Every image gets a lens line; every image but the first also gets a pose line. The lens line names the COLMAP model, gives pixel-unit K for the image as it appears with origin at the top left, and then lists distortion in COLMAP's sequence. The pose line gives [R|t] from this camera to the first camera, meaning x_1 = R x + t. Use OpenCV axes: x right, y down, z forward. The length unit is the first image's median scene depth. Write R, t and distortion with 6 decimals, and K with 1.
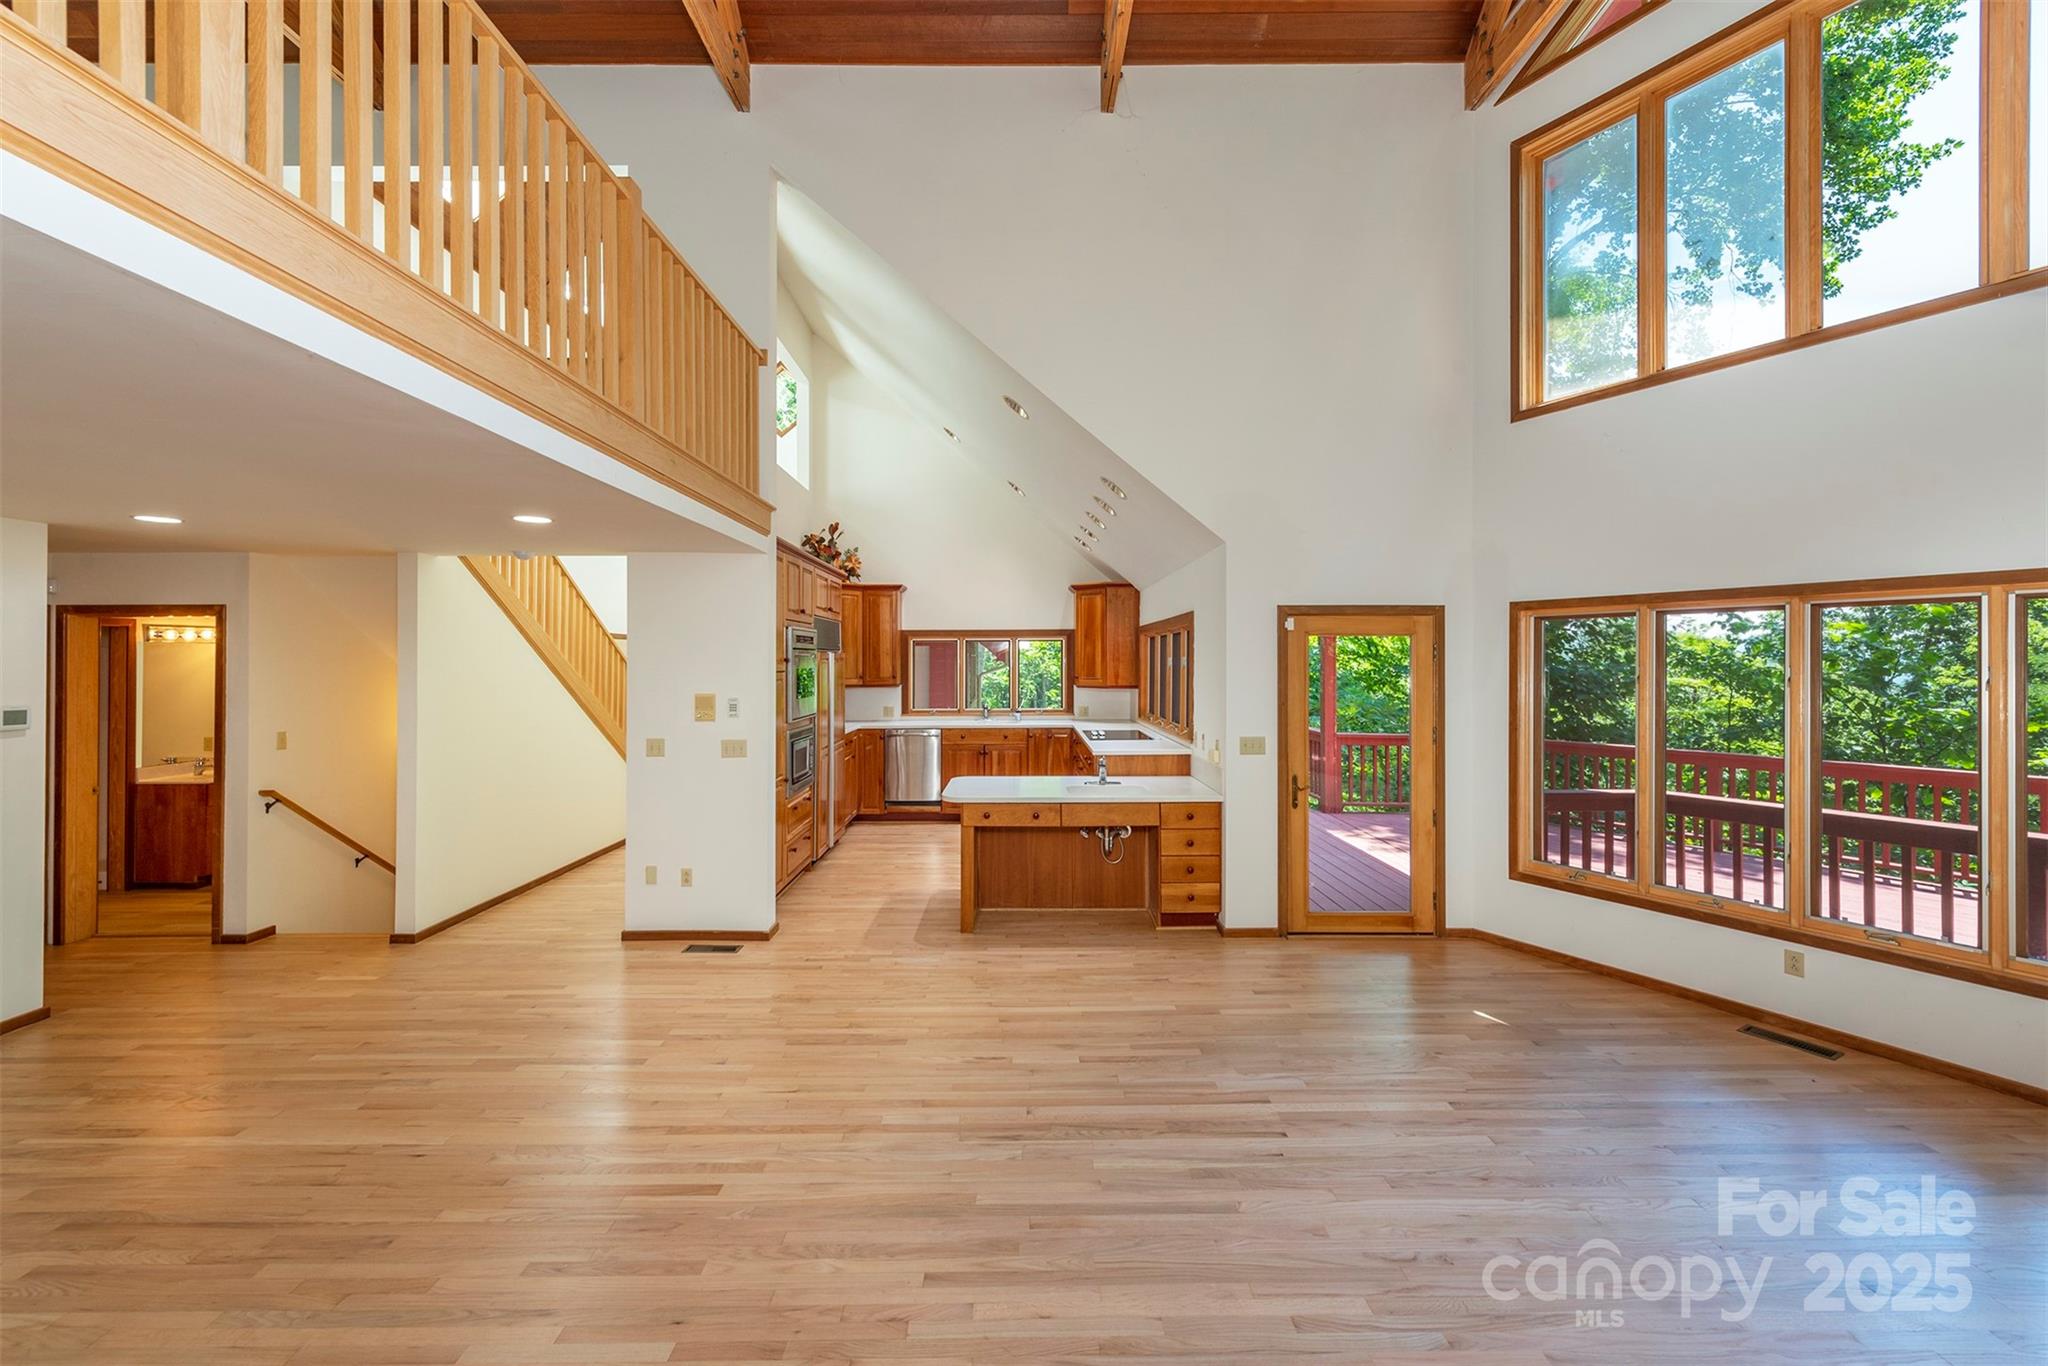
lens RADIAL K [[806.7, 0, 1013.2], [0, 806.7, 658.2], [0, 0, 1]] dist [0.010132, -0.002447]
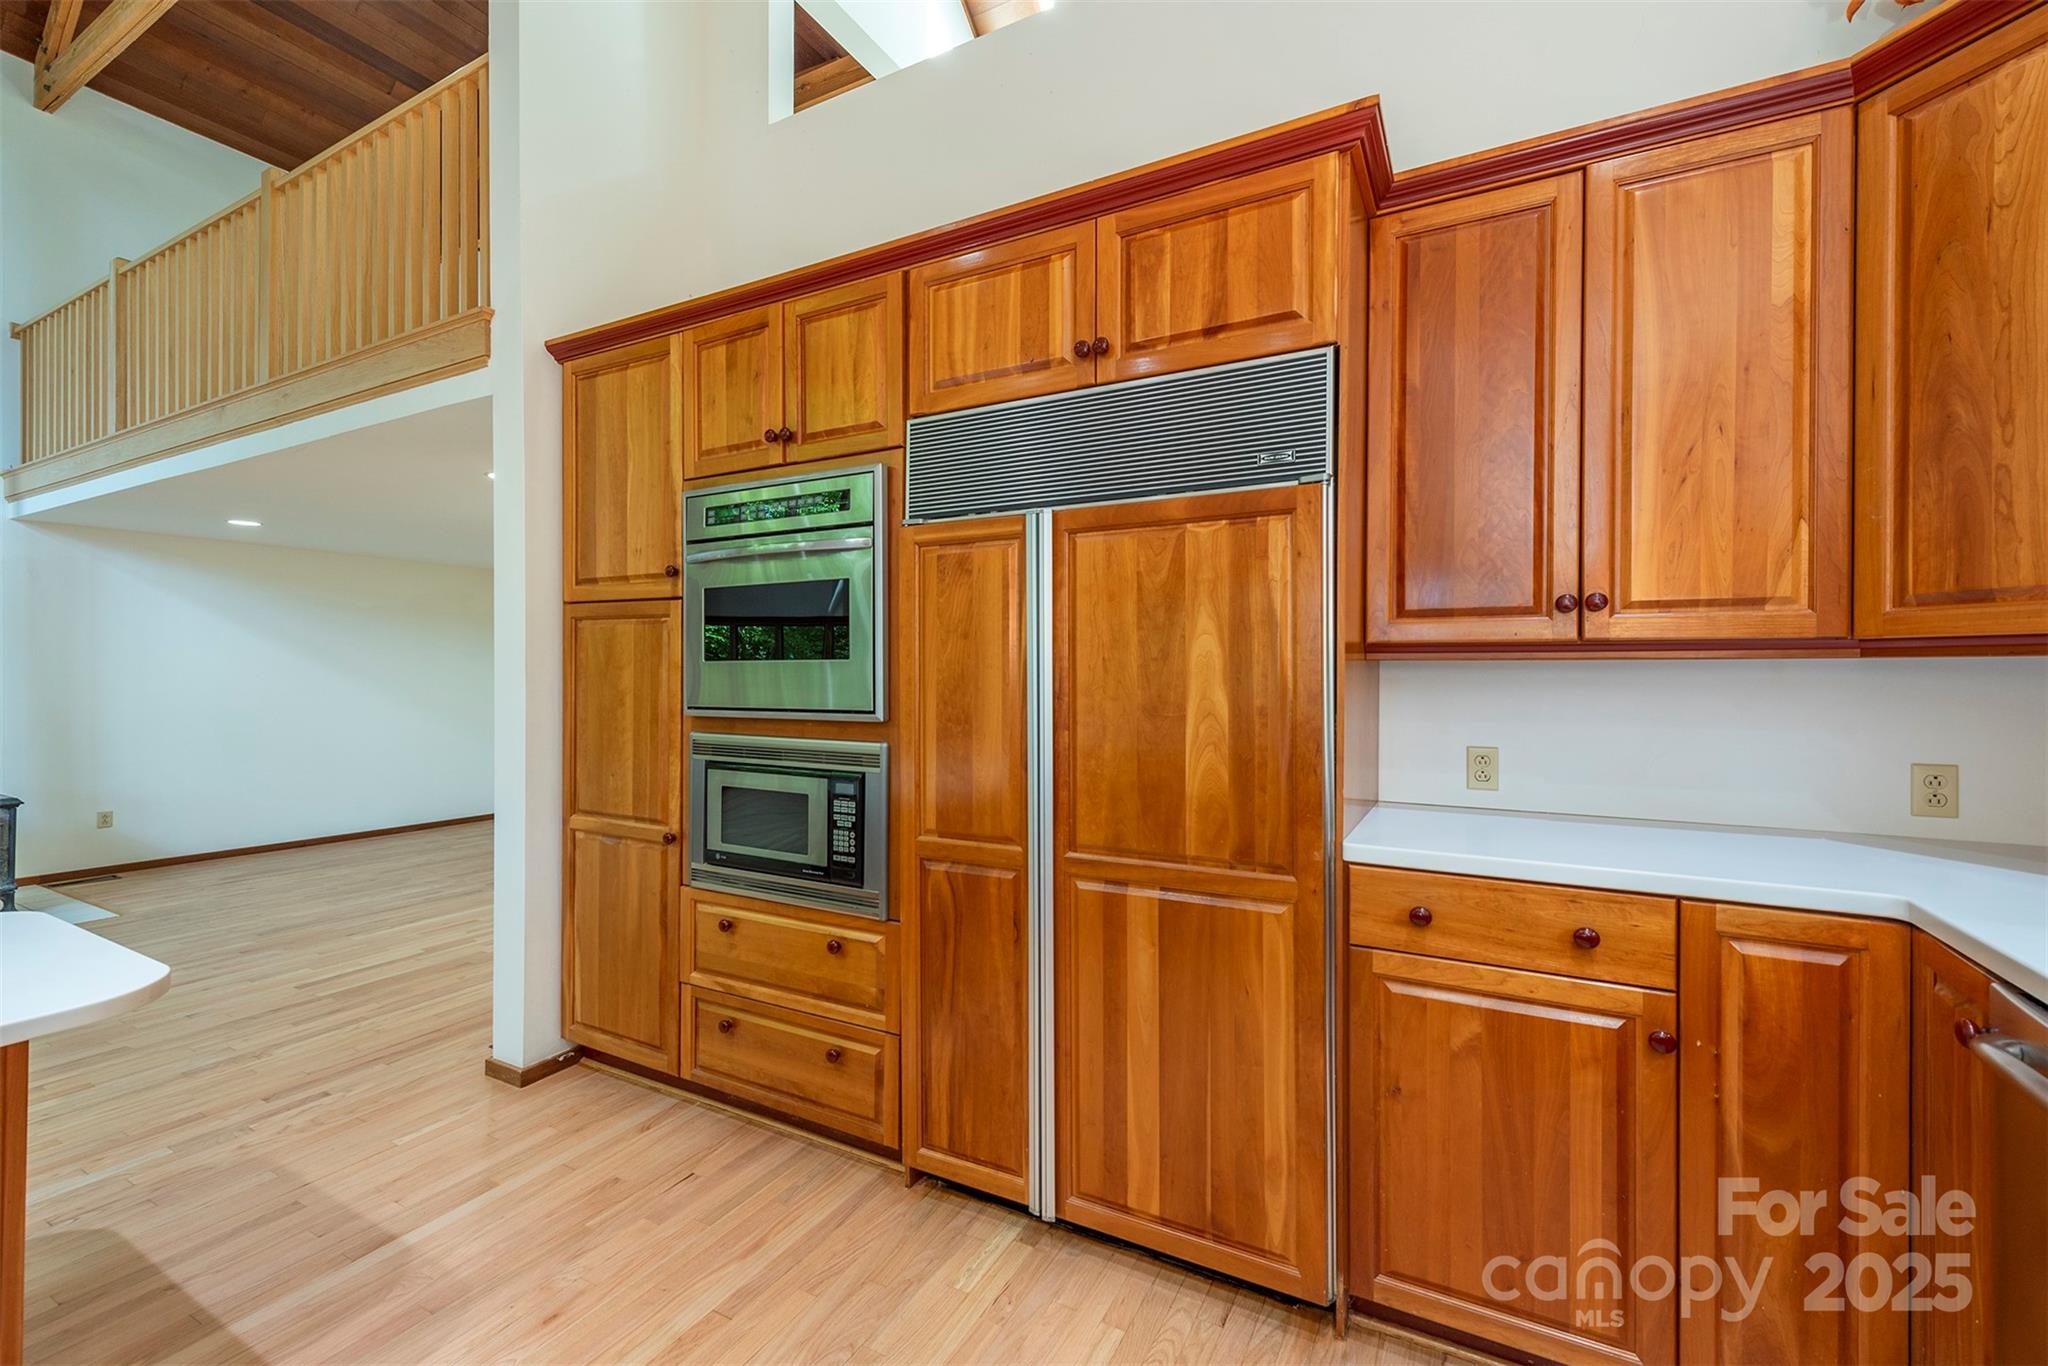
lens RADIAL K [[806.7, 0, 1034.2], [0, 806.7, 676.9], [0, 0, 1]] dist [0.010132, -0.002447]
pose [[-0.449597, 0.006989, -0.893204, 0.032826], [0.005113, 0.999973, 0.005251, 0.067051], [0.893217, -0.002206, -0.449620, 1.576659]]
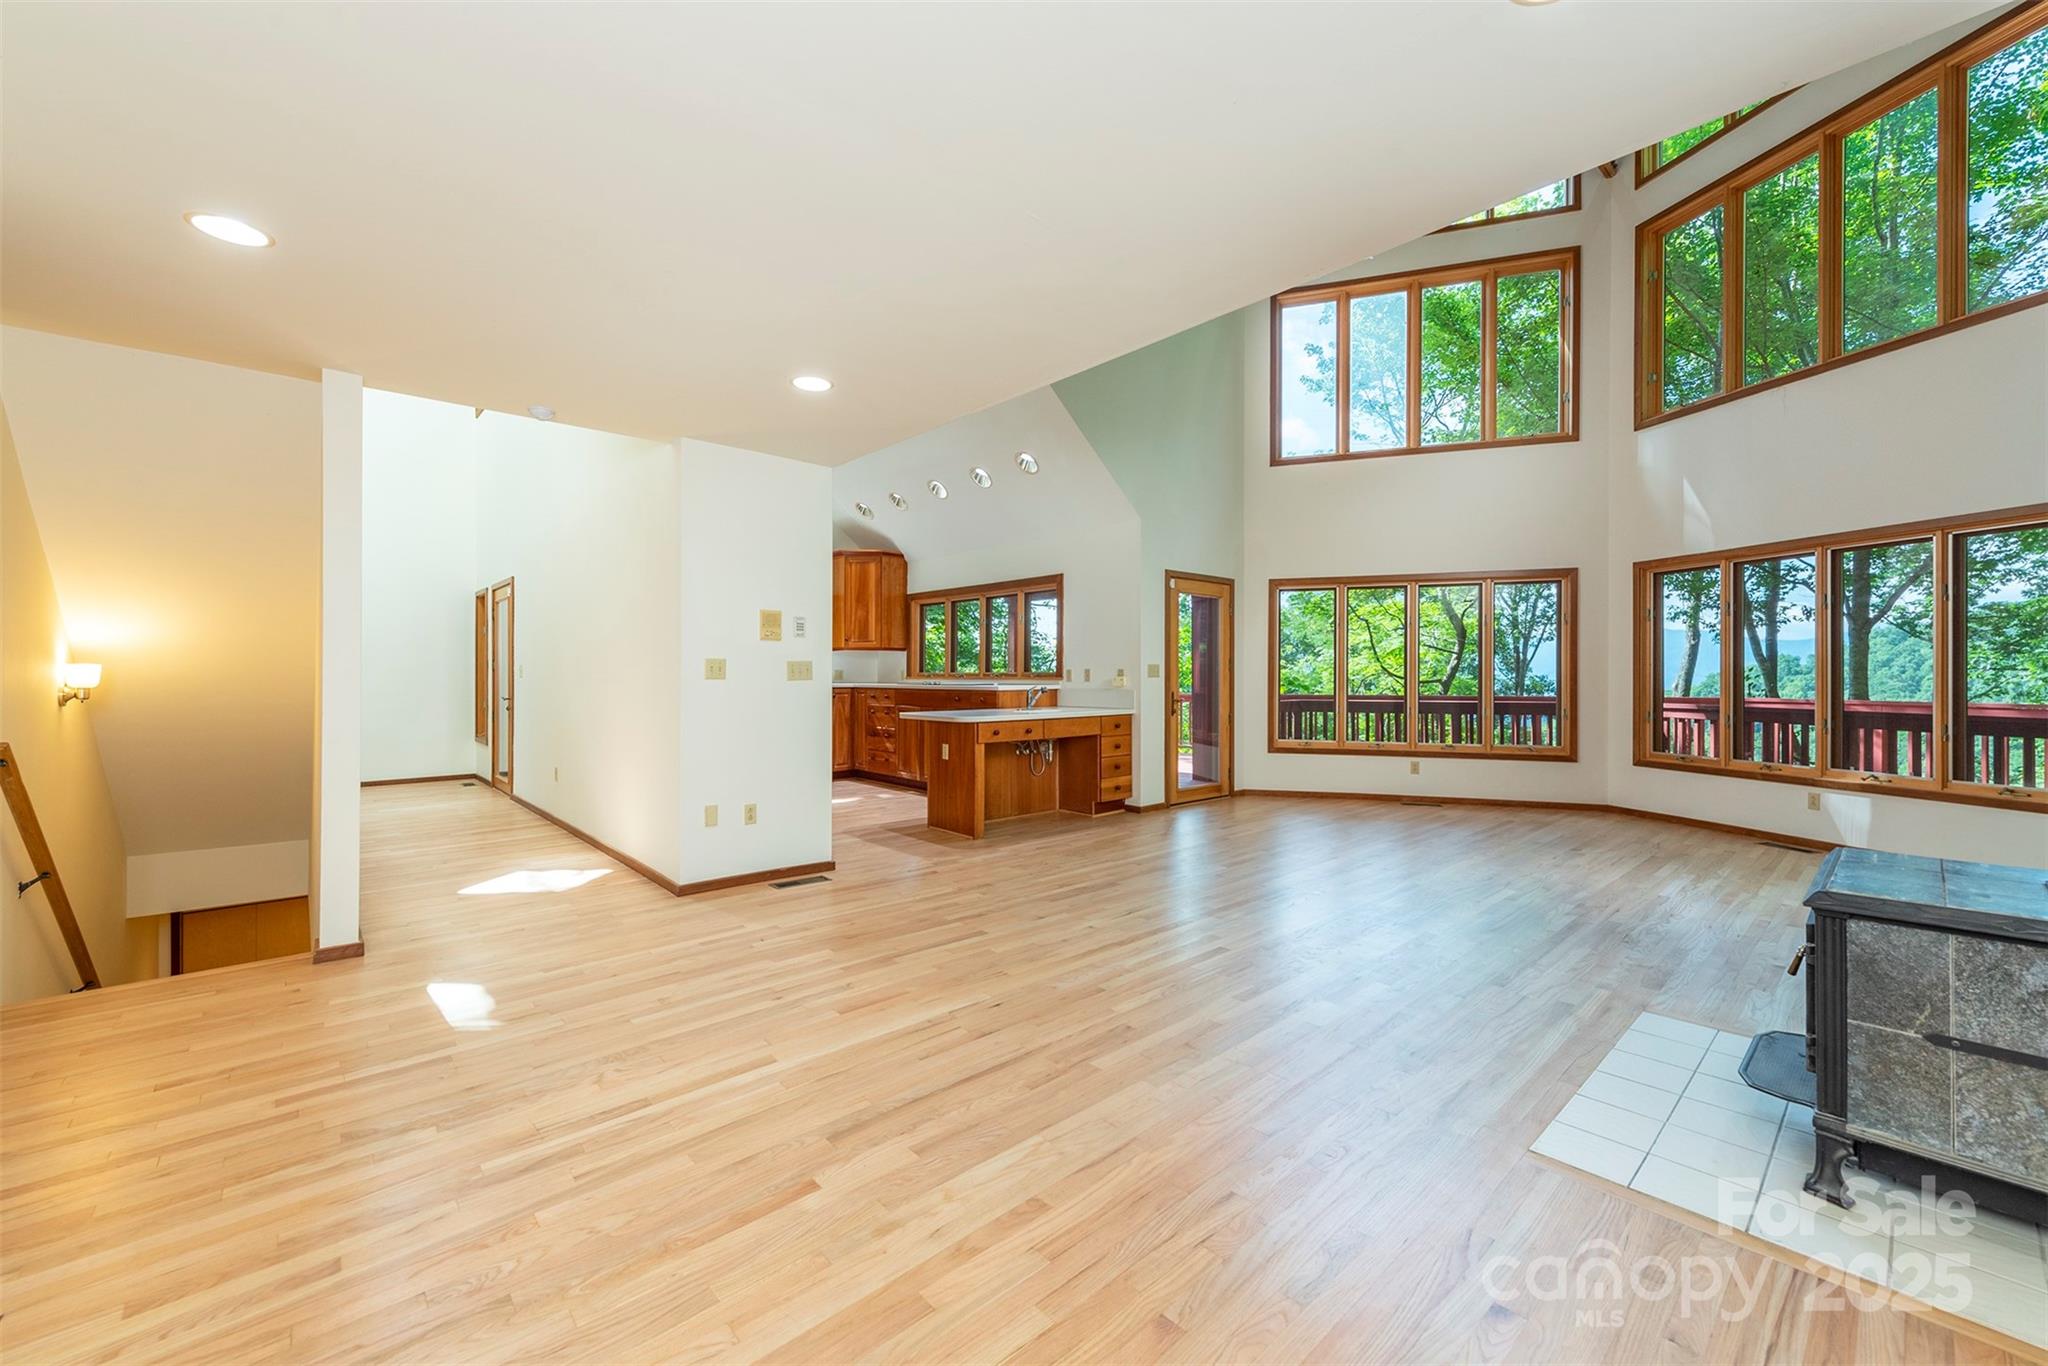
lens RADIAL K [[806.7, 0, 1023.0], [0, 806.7, 677.0], [0, 0, 1]] dist [0.010132, -0.002447]
pose [[0.745736, 0.000727, 0.666241, -0.763000], [-0.005873, 0.999968, 0.005482, 0.110617], [-0.666216, -0.008000, 0.745716, 0.129867]]
